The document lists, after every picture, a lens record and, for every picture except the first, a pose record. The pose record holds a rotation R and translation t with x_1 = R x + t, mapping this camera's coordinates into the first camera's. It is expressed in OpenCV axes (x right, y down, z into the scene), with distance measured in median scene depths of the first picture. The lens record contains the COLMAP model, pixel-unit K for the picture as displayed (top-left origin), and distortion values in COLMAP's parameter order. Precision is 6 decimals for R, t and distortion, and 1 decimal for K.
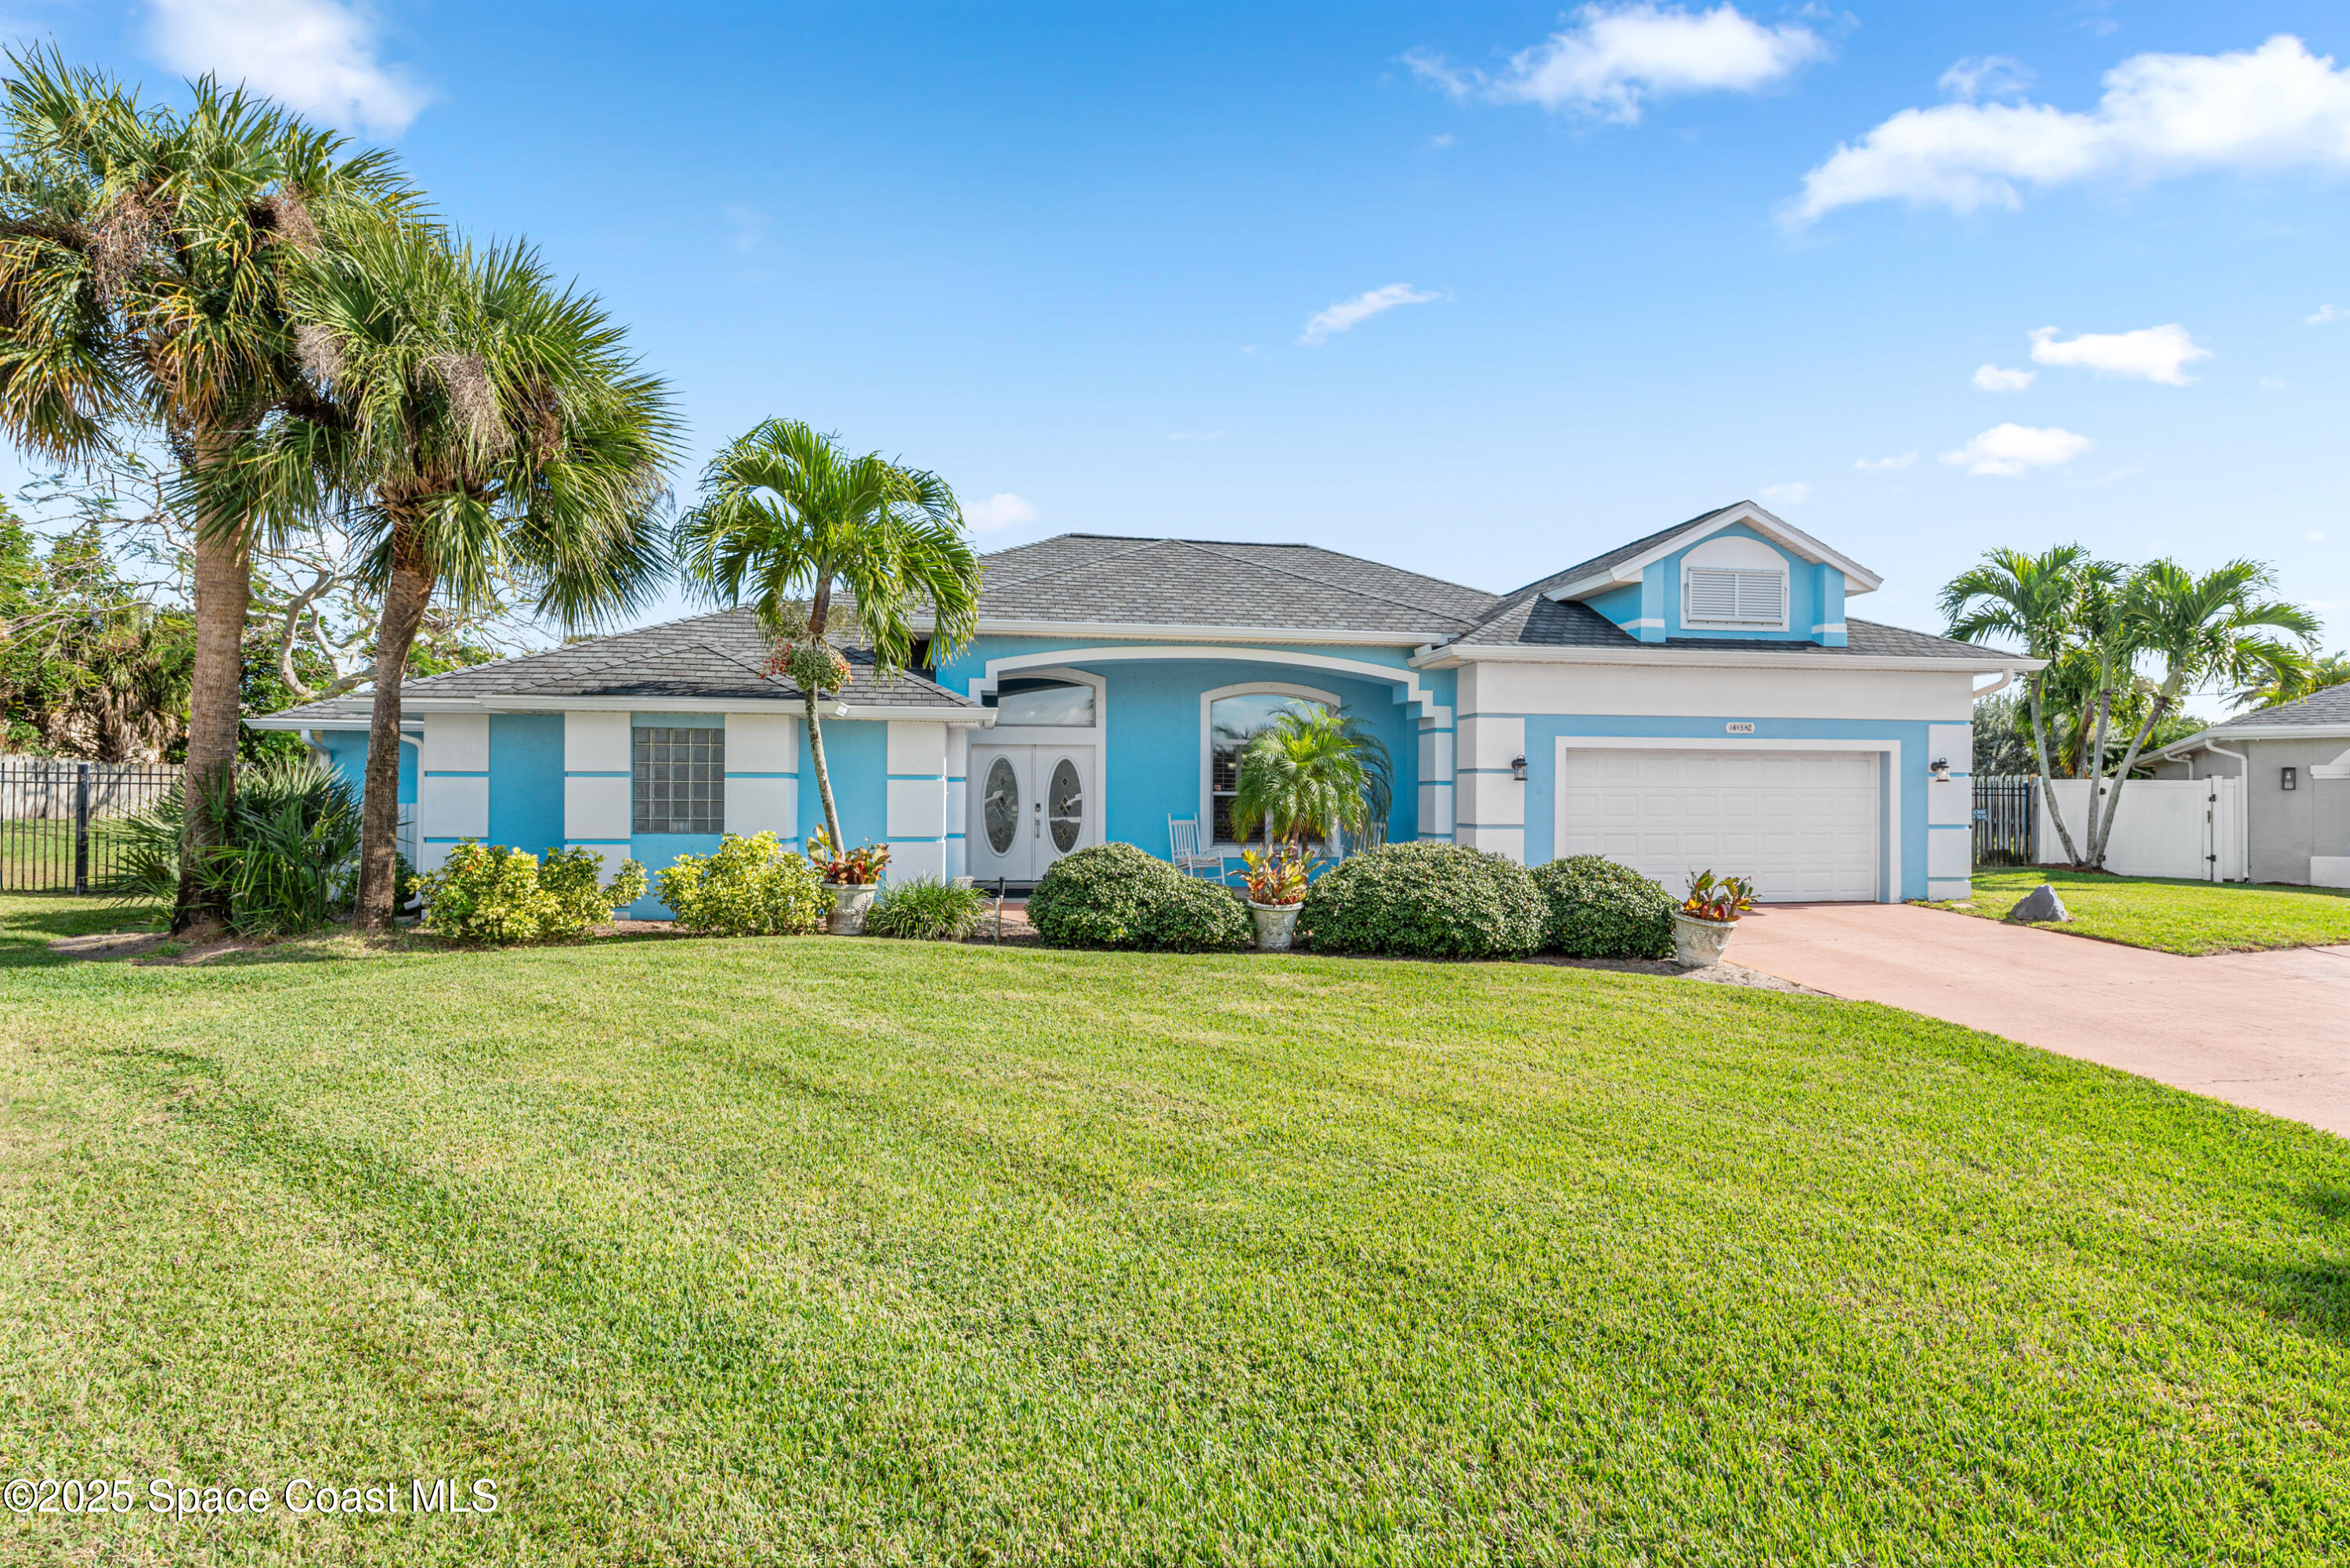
lens RADIAL K [[1222.5, 0, 1175.0], [0, 1222.5, 784.0], [0, 0, 1]] dist [0.000461, -0.000016]
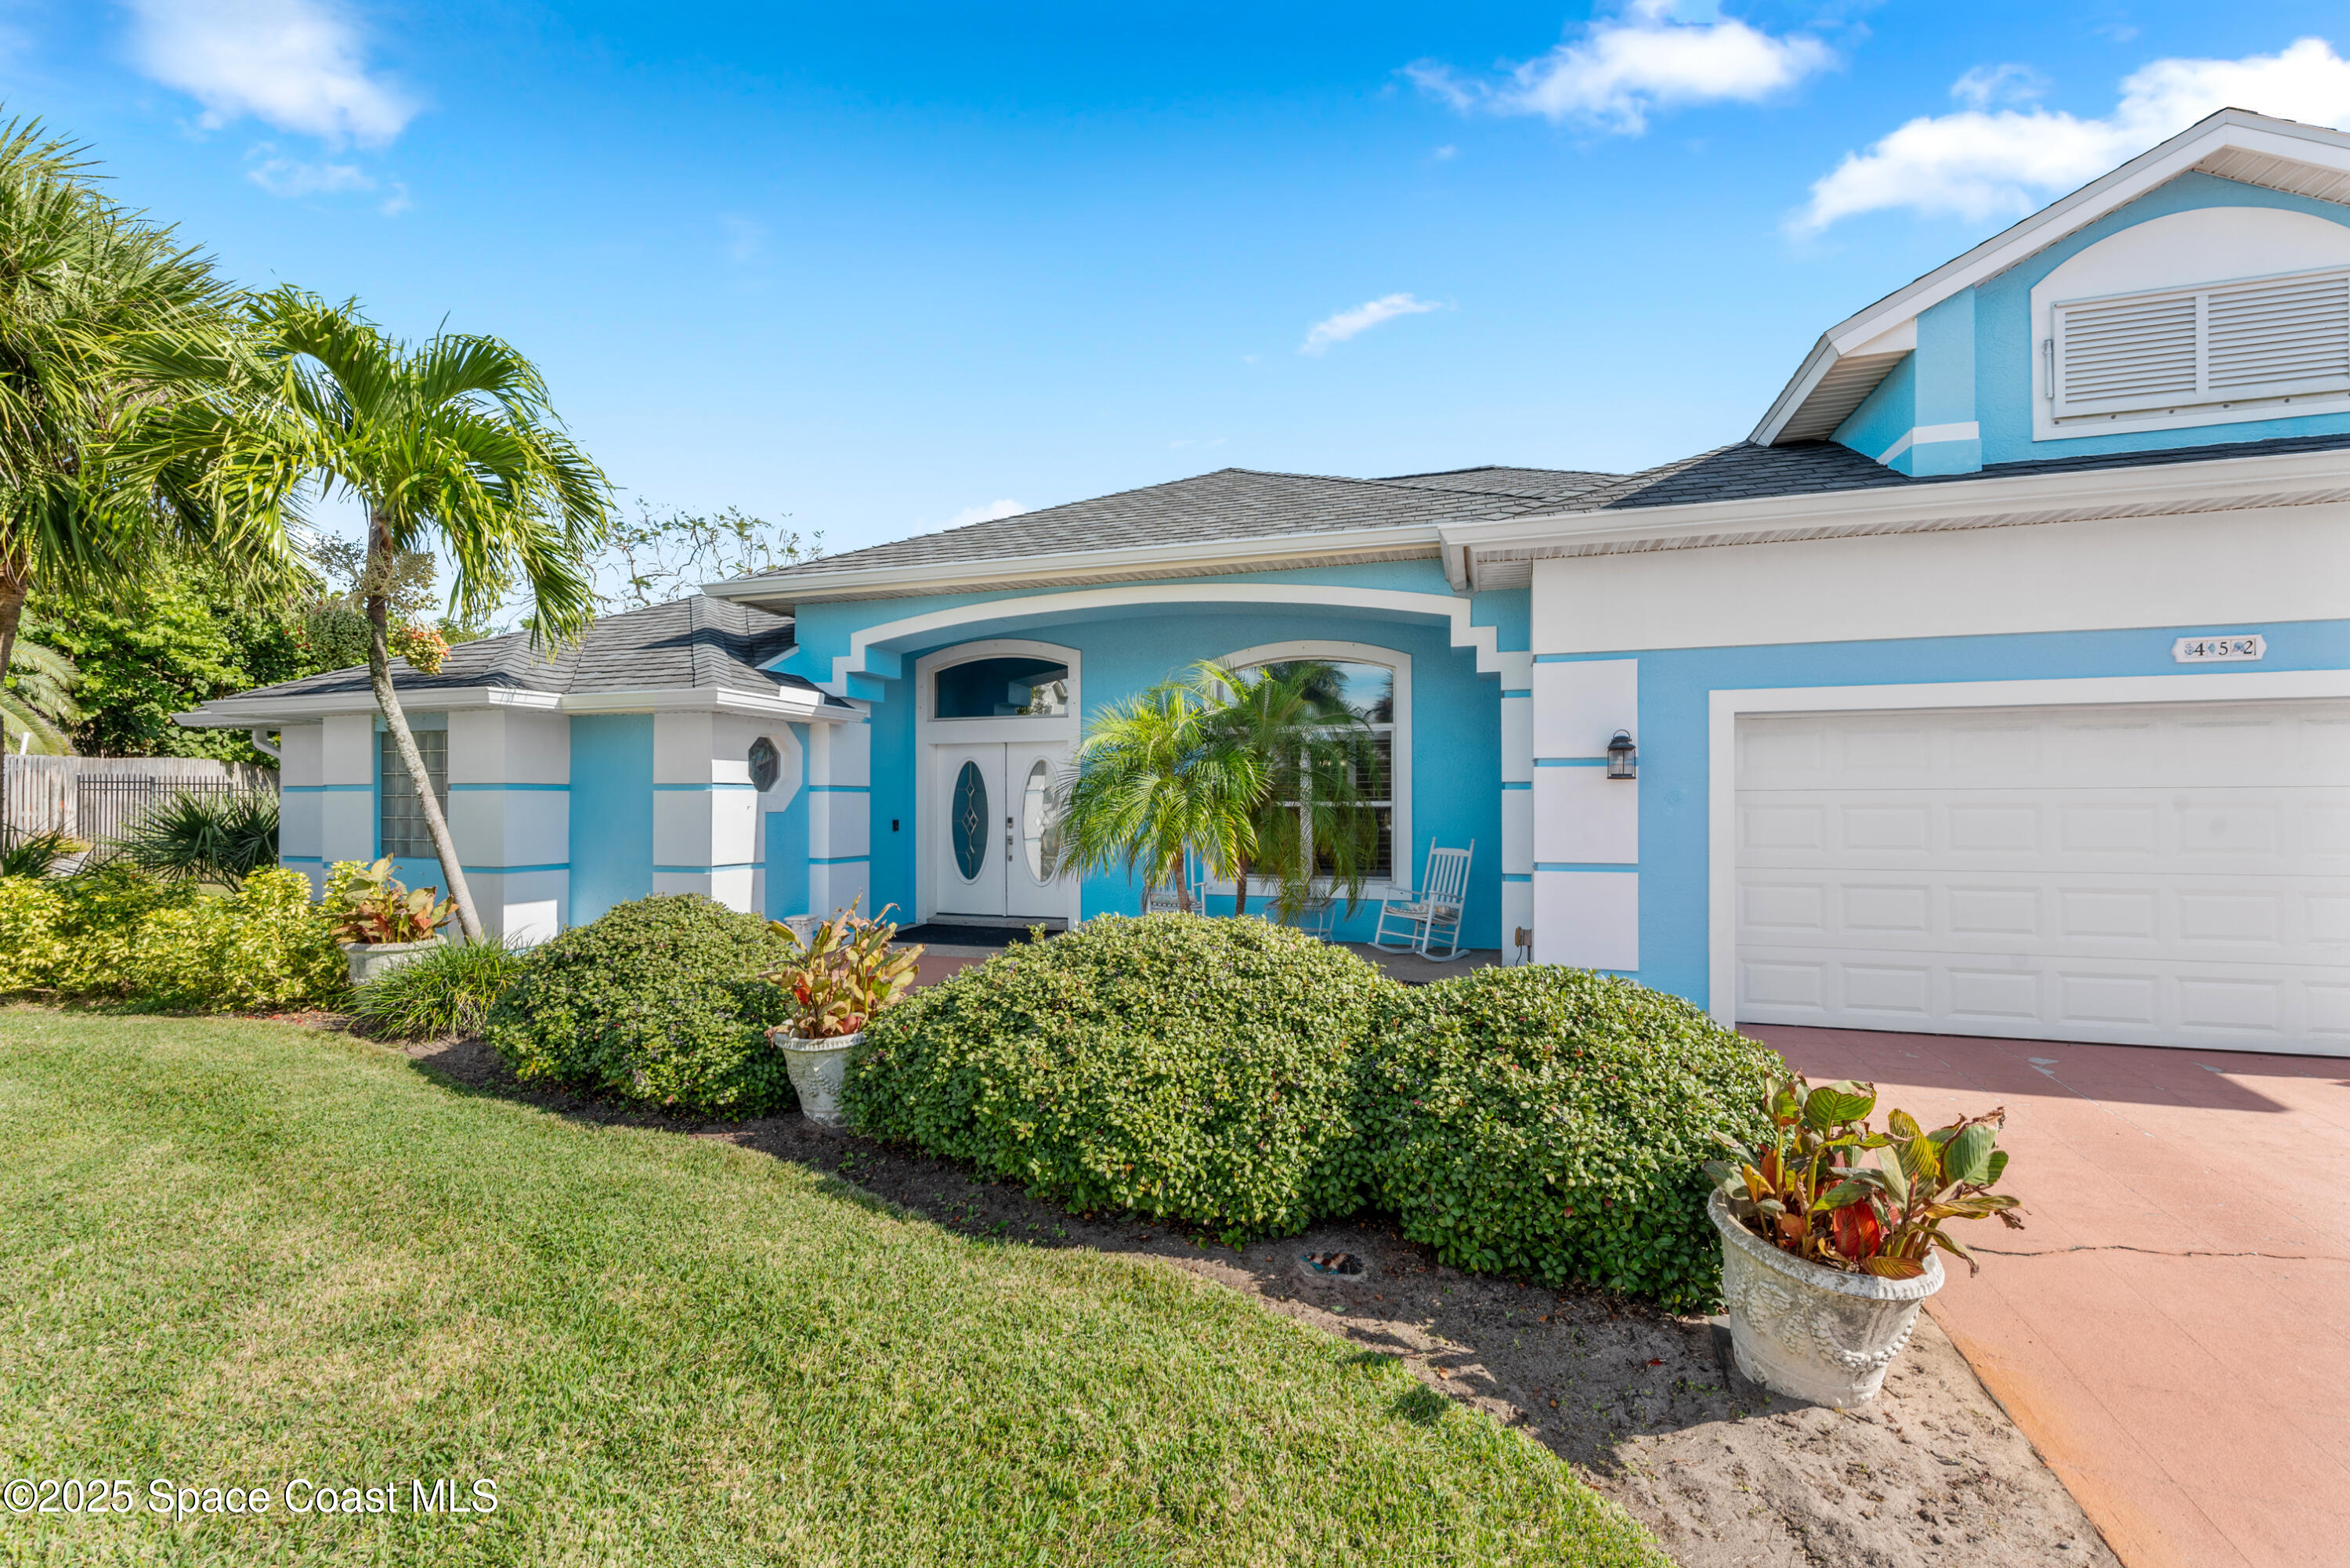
lens RADIAL K [[1008.5, 0, 1175.0], [0, 1008.5, 784.0], [0, 0, 1]] dist [-0.000953, -0.000052]
pose [[0.885344, -0.013836, -0.464730, 0.309589], [0.008560, 0.999873, -0.013460, 0.002450], [0.464857, 0.007939, 0.885350, 0.535953]]
